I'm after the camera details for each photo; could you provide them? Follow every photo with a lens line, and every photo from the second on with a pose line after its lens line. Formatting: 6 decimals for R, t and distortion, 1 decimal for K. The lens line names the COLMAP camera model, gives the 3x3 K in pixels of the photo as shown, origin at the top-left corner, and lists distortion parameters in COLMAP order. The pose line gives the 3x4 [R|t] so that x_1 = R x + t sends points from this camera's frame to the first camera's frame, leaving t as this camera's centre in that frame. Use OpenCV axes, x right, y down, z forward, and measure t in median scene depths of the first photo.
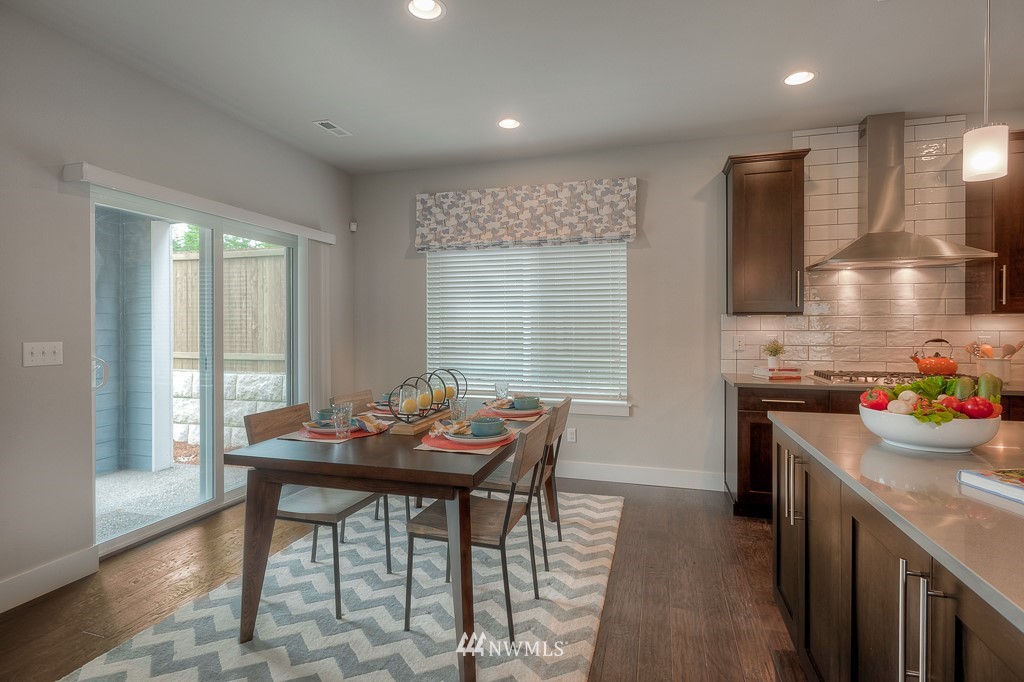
lens RADIAL K [[507.8, 0, 511.6], [0, 507.8, 330.2], [0, 0, 1]] dist [-0.000708, -0.000349]
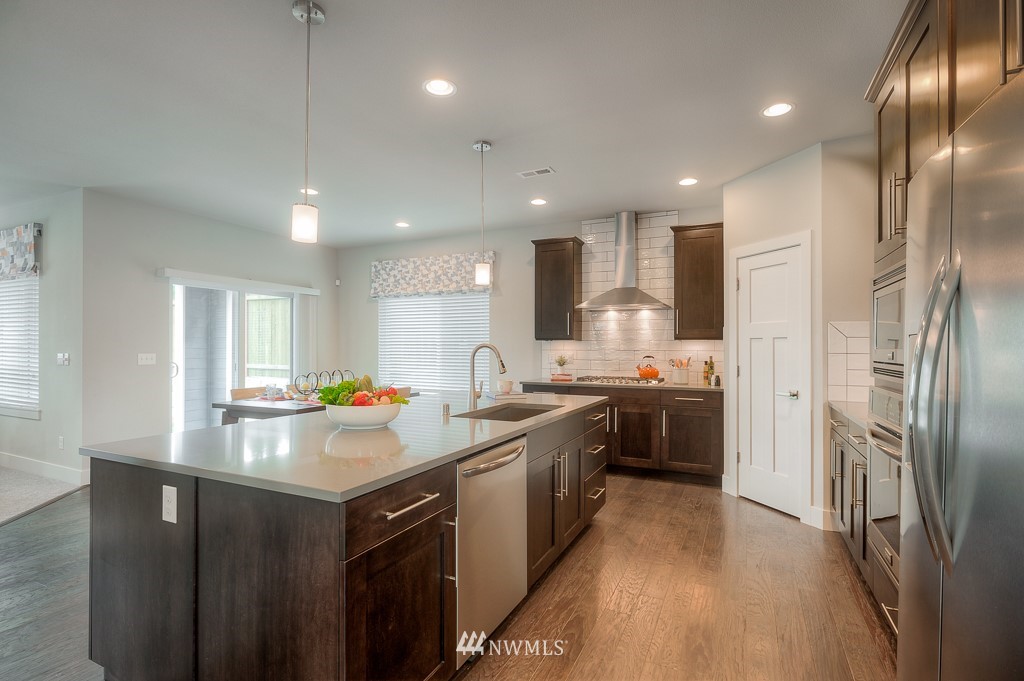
lens RADIAL K [[487.4, 0, 512.6], [0, 487.4, 348.9], [0, 0, 1]] dist [0.000122, 0.000140]
pose [[0.987287, 0.003109, -0.158918, 0.526359], [-0.003631, 0.999989, -0.002989, 0.001734], [0.158907, 0.003528, 0.987287, -0.446350]]
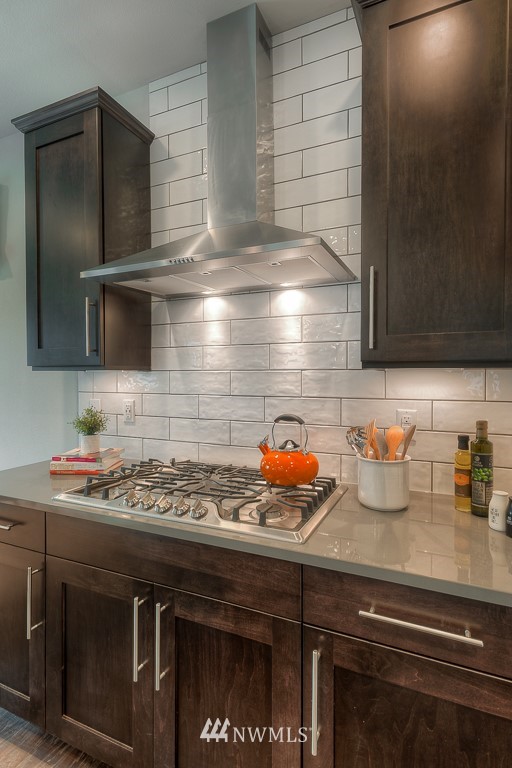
lens RADIAL K [[400.0, 0, 256.0], [0, 400.0, 384.0], [0, 0, 1]] dist [0.003350, 0.000494]
pose [[0.989859, 0.002771, -0.142030, 0.686710], [-0.000586, 0.999881, 0.015423, -0.017549], [0.142055, -0.015183, 0.989742, 0.460189]]
